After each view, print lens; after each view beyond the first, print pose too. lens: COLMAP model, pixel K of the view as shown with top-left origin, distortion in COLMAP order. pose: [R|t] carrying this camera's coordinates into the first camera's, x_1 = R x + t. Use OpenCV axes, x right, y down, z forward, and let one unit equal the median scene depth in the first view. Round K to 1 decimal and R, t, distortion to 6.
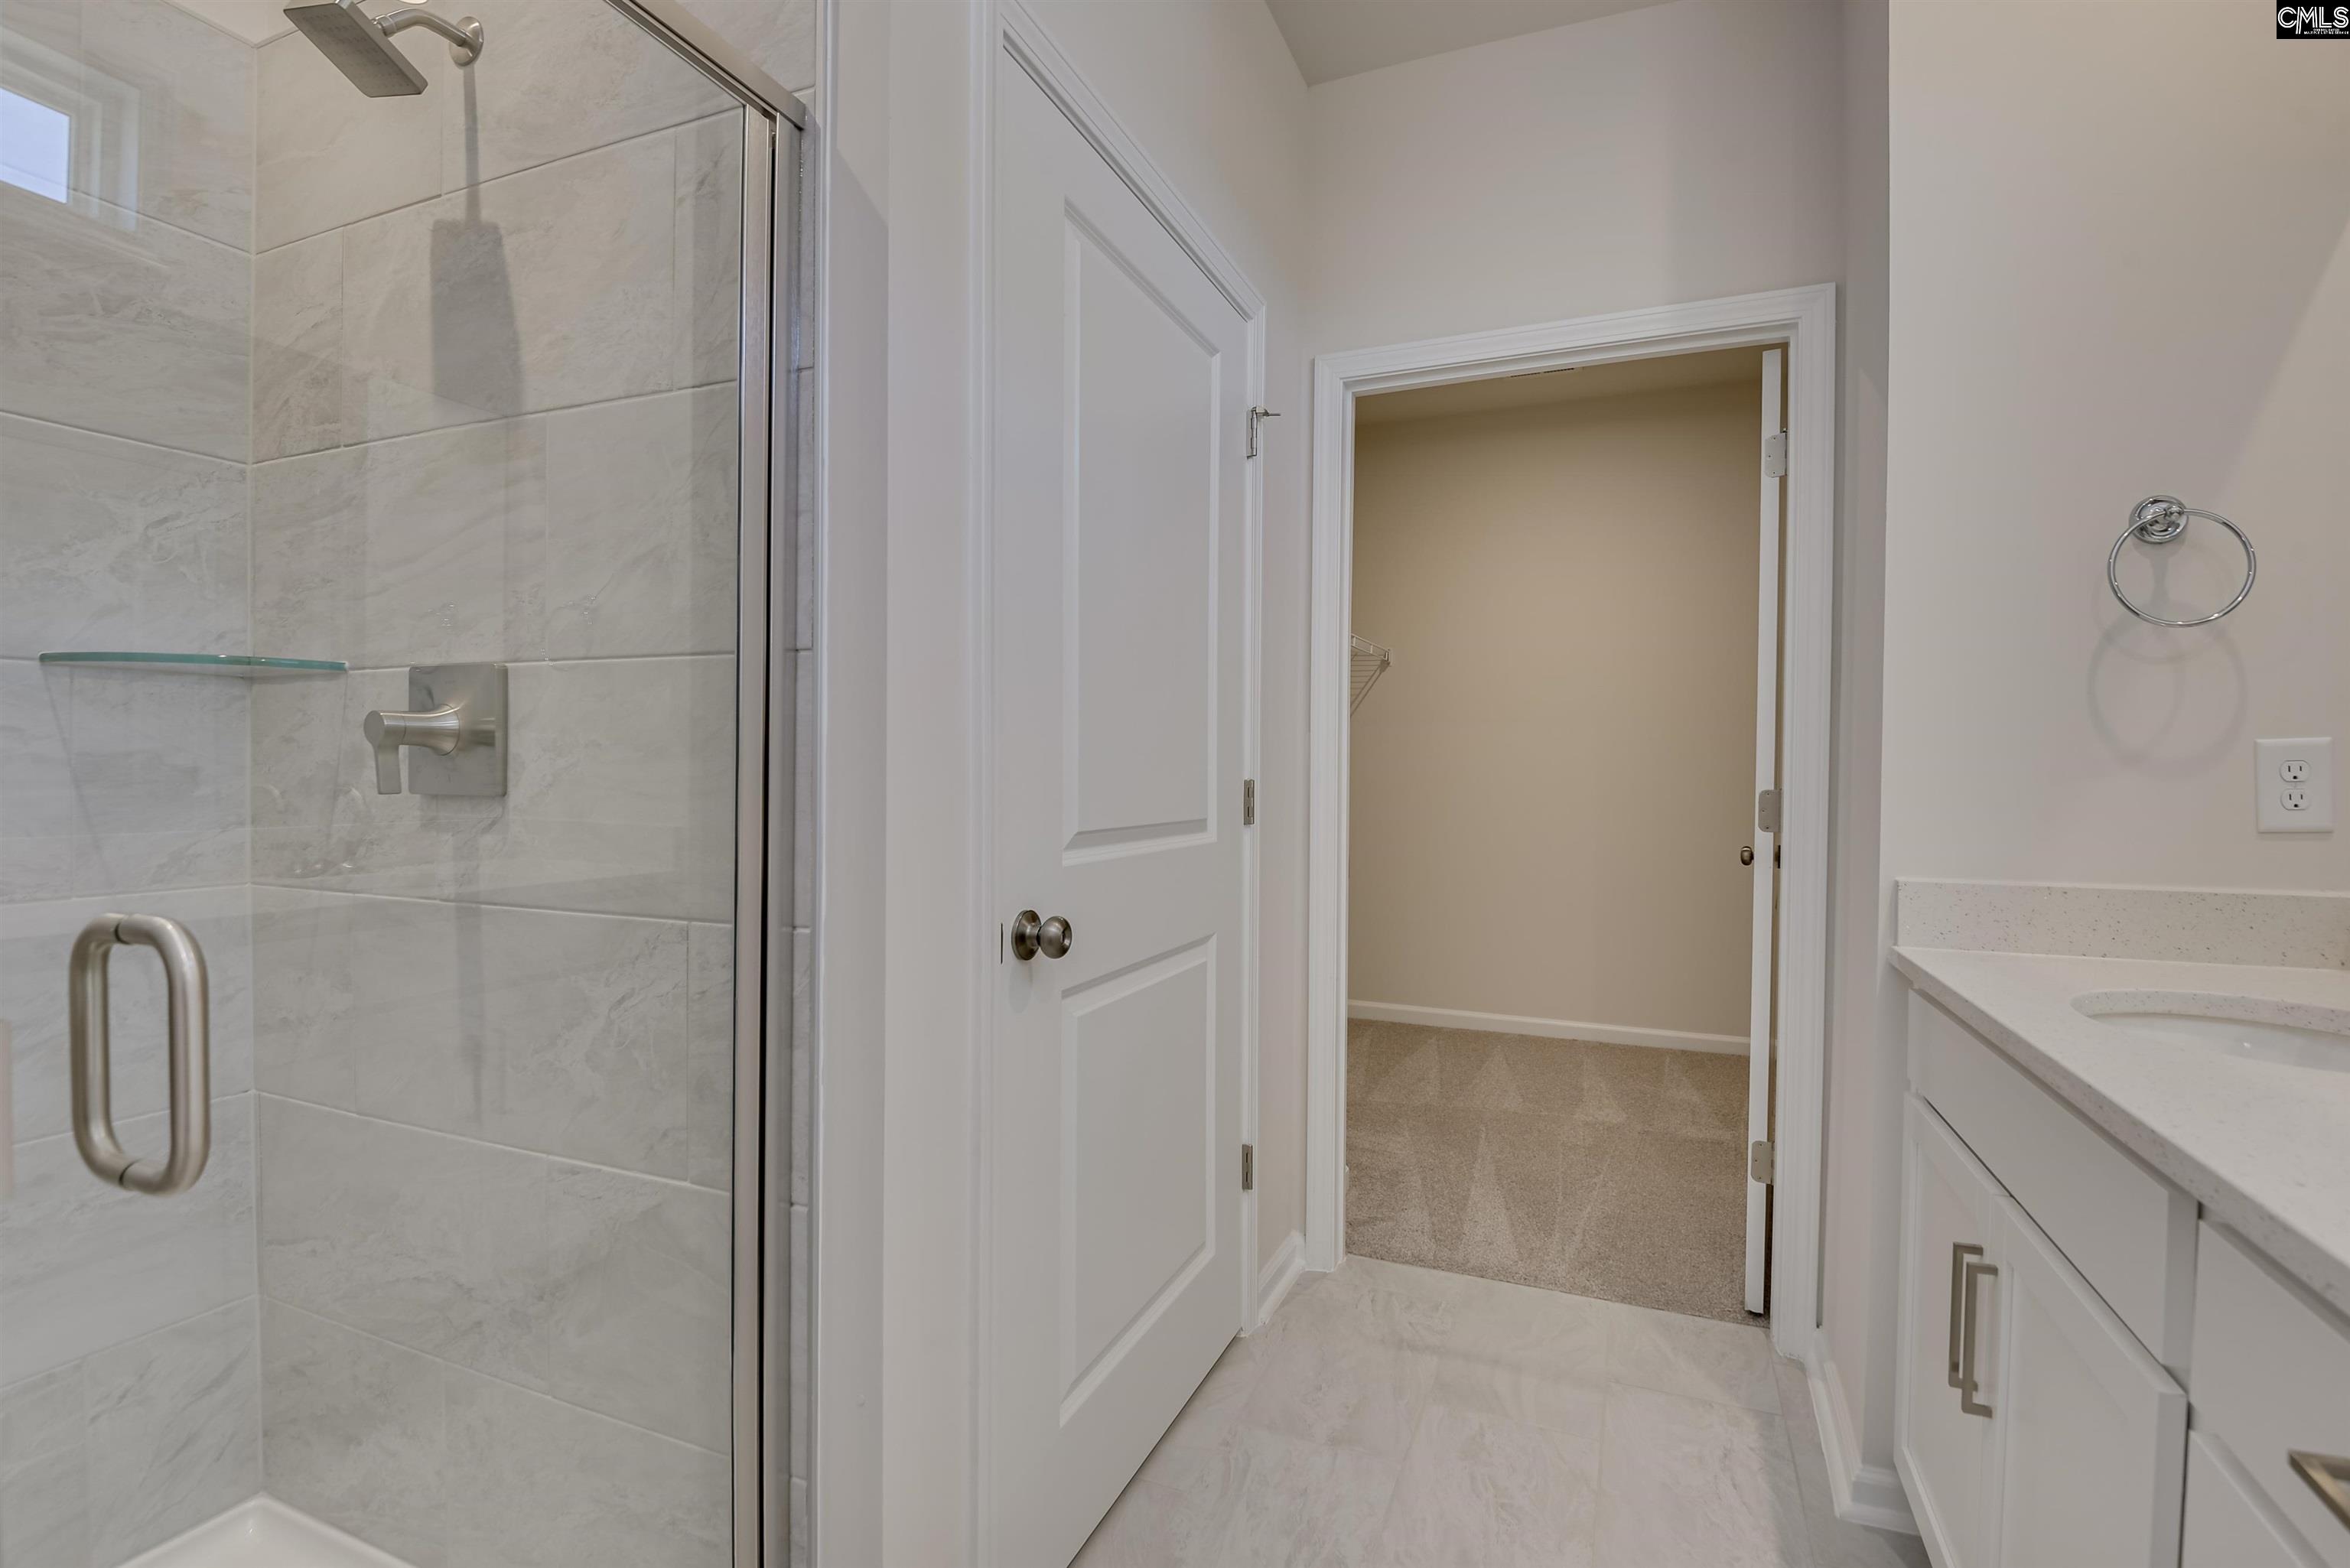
lens RADIAL K [[1077.3, 0, 1185.0], [0, 1077.3, 783.0], [0, 0, 1]] dist [-0.000568, -0.017411]
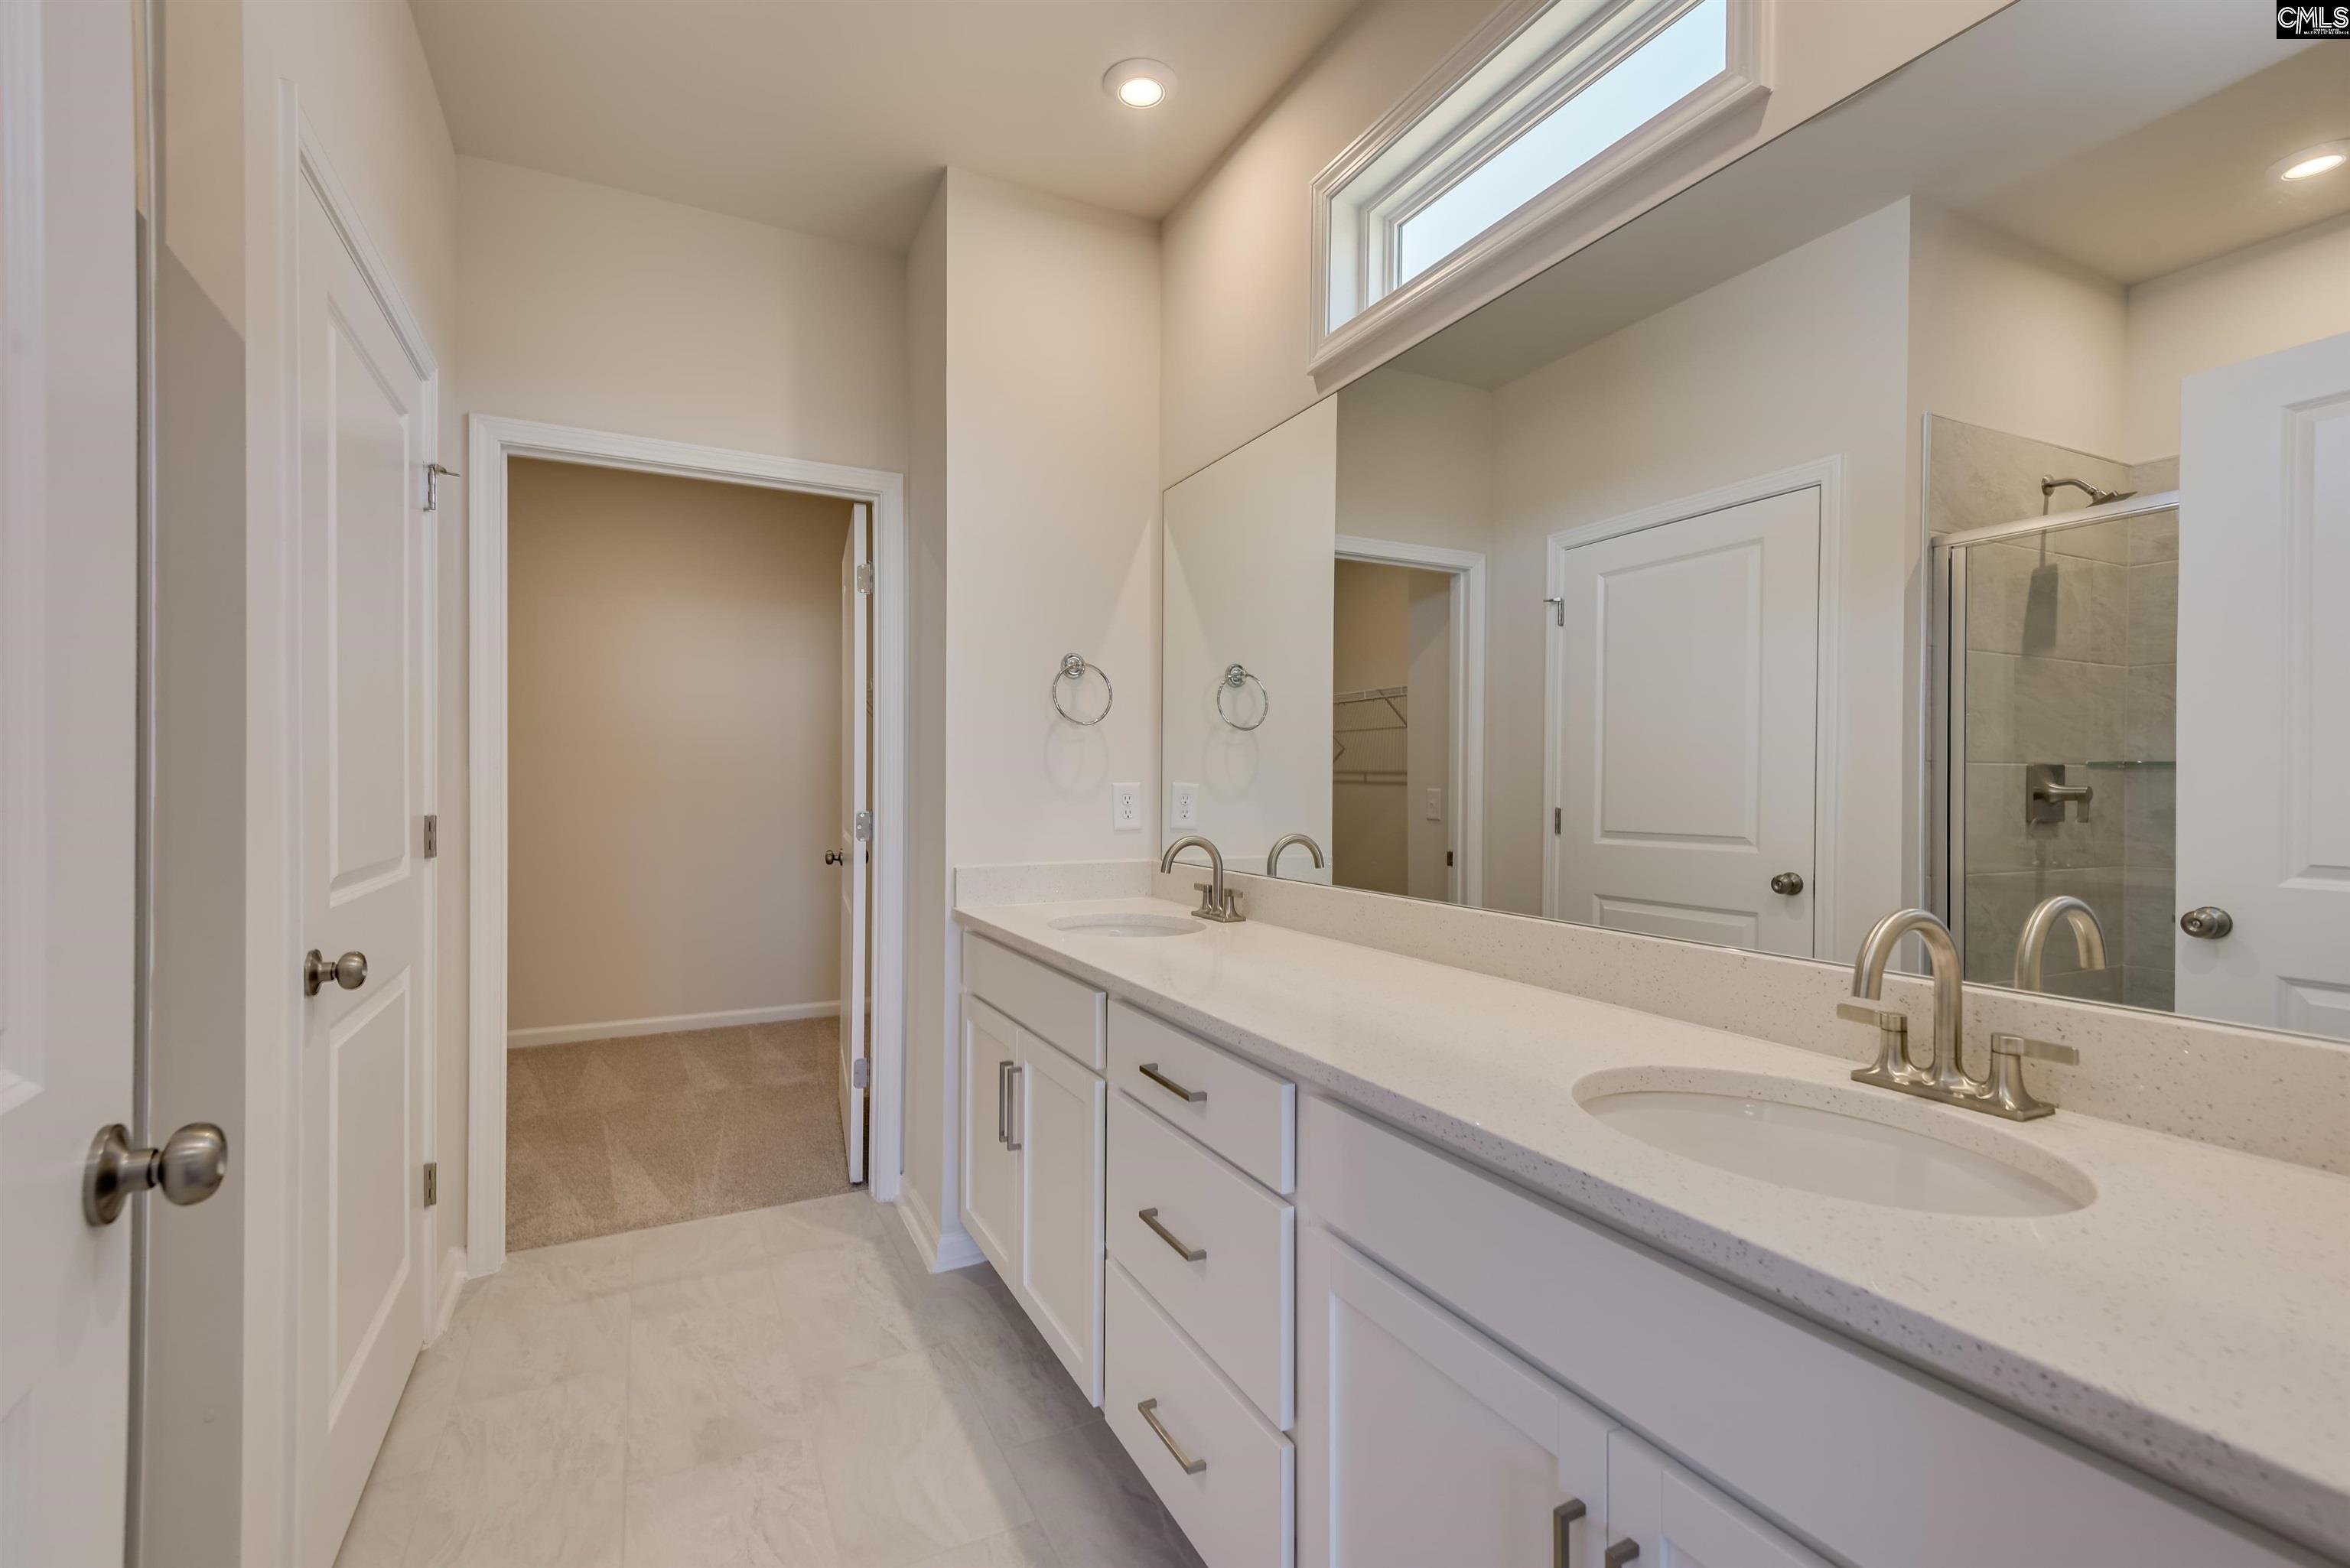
lens RADIAL K [[1077.3, 0, 1185.0], [0, 1077.3, 783.0], [0, 0, 1]] dist [-0.000568, -0.017411]
pose [[0.641365, -0.008427, 0.767189, -0.270743], [0.012603, 0.999920, 0.000448, -0.025666], [-0.767132, 0.009382, 0.641420, -0.240573]]
